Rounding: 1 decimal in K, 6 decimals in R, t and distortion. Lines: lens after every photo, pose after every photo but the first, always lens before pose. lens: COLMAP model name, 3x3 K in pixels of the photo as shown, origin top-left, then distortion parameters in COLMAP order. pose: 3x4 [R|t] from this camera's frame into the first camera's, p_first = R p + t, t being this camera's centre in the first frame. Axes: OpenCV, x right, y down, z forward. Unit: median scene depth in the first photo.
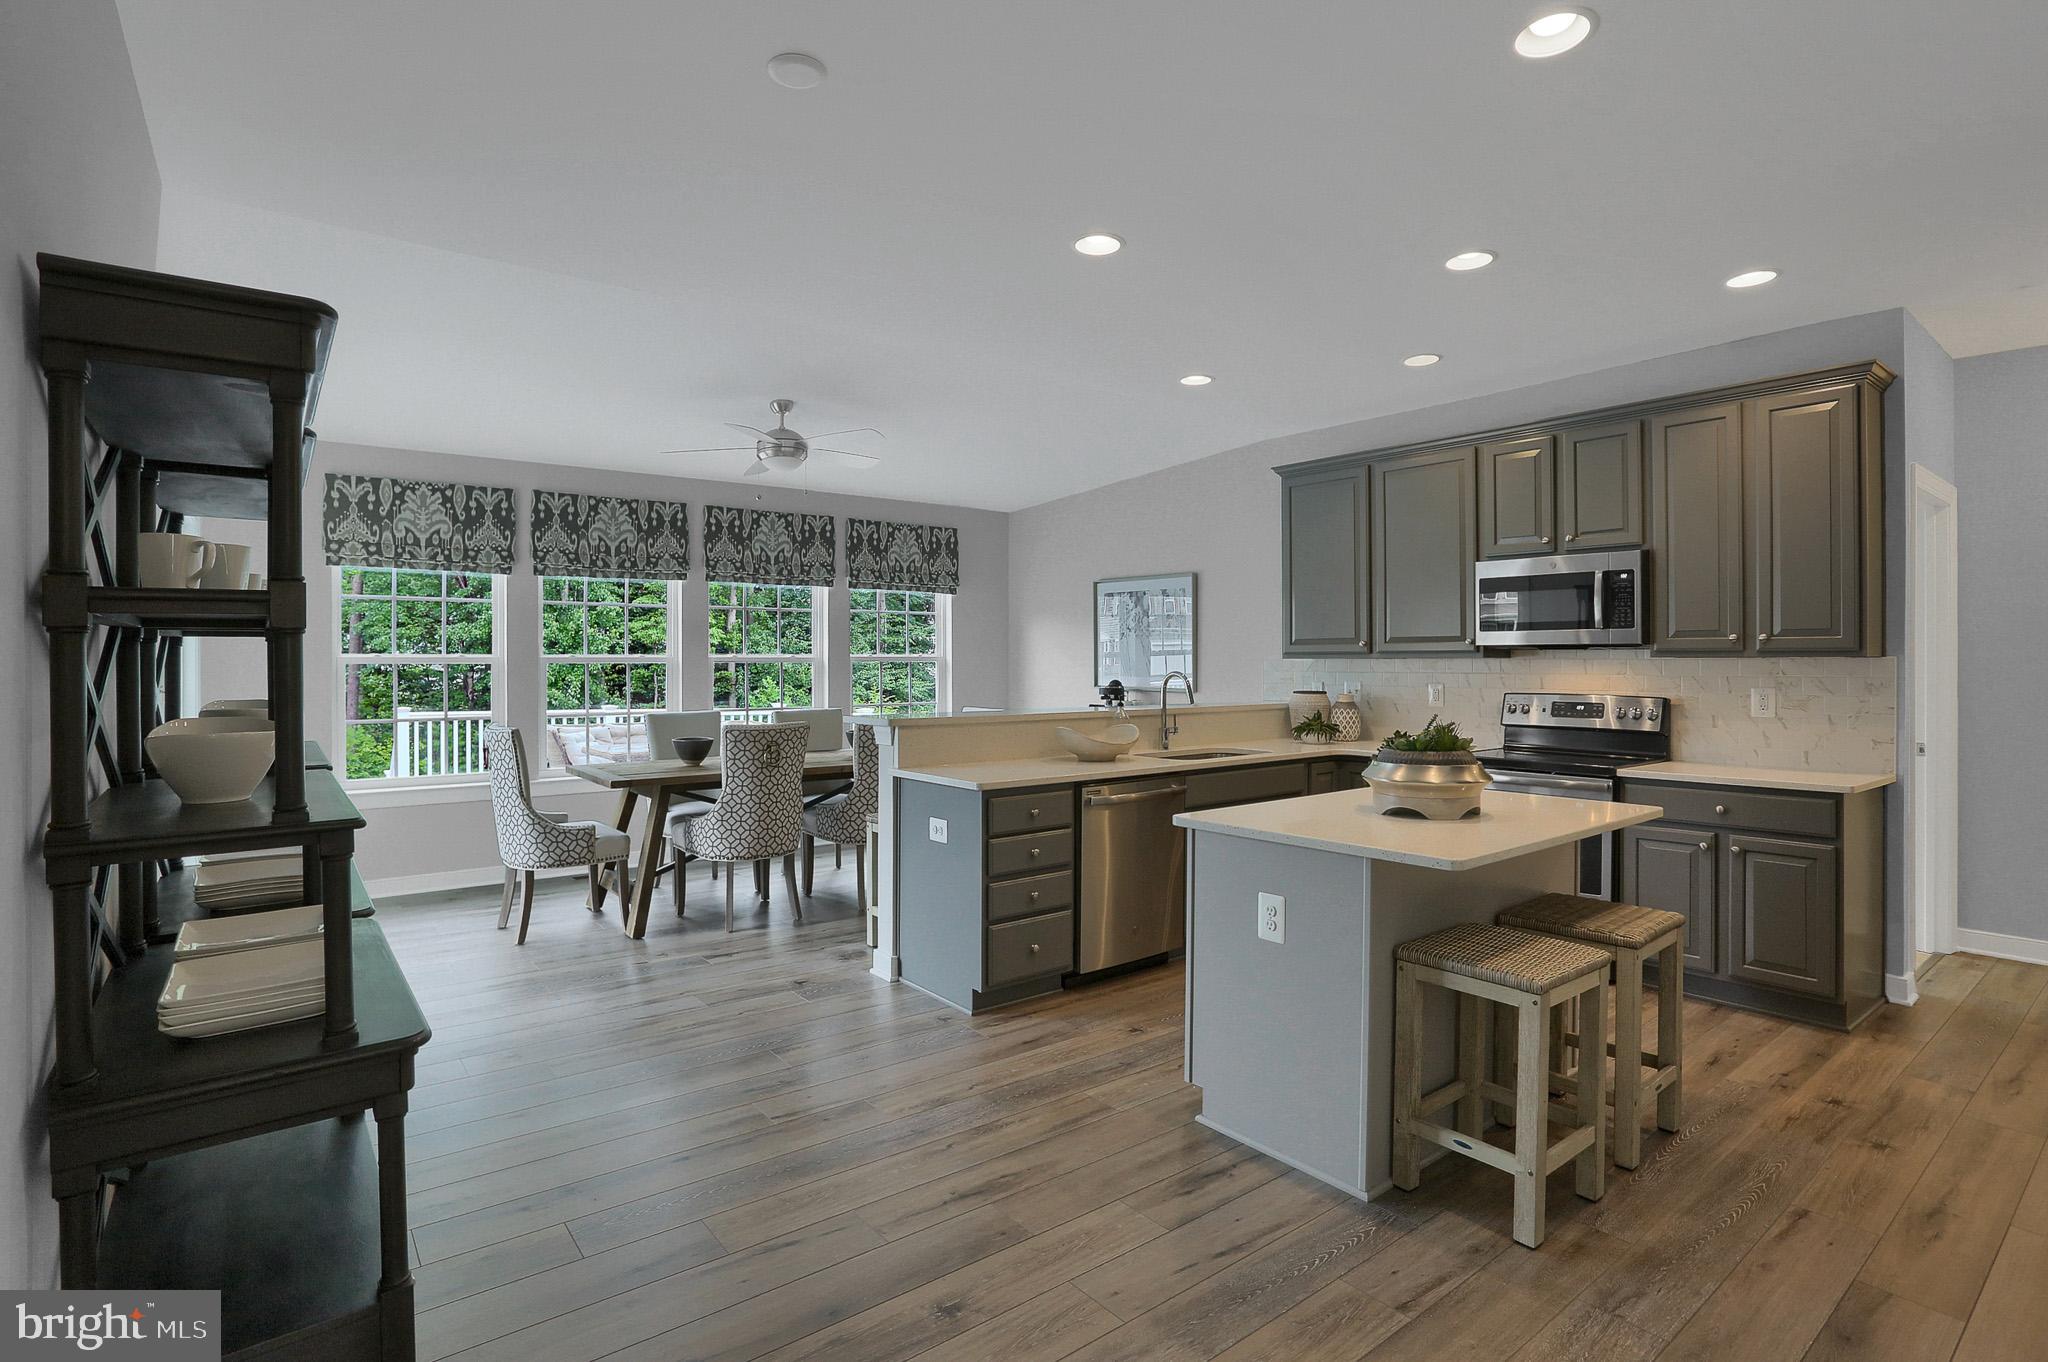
lens RADIAL K [[977.9, 0, 1096.6], [0, 977.9, 669.8], [0, 0, 1]] dist [-0.028063, 0.006347]
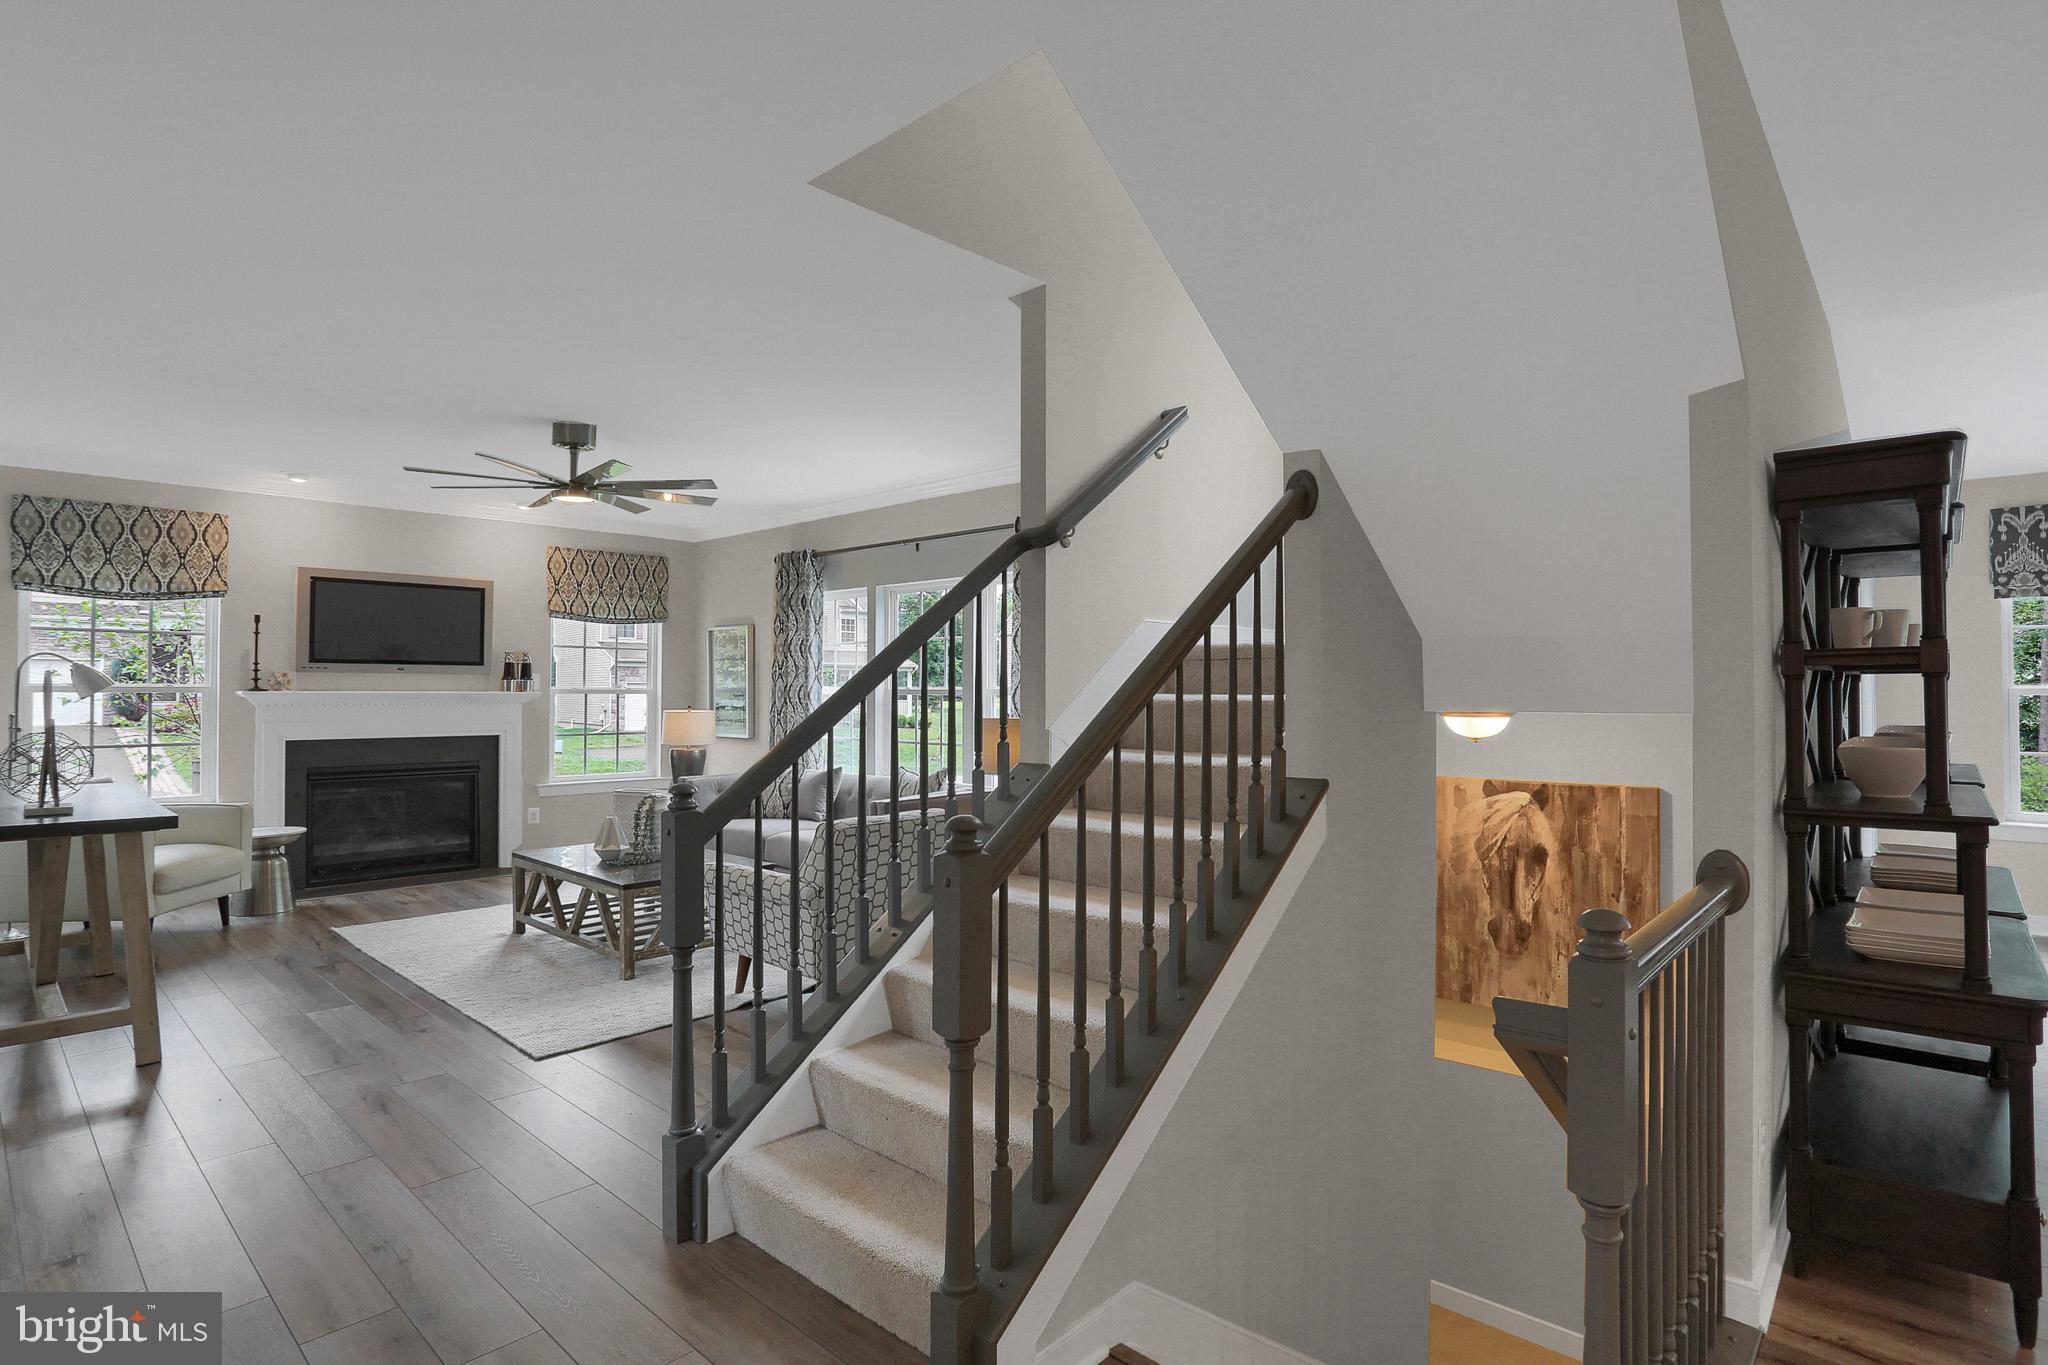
lens RADIAL K [[977.9, 0, 1034.8], [0, 977.9, 669.2], [0, 0, 1]] dist [-0.028063, 0.006347]
pose [[0.098846, -0.023767, -0.994819, 0.360939], [-0.008821, 0.999655, -0.024759, -0.001675], [0.995064, 0.011223, 0.098602, -0.378160]]
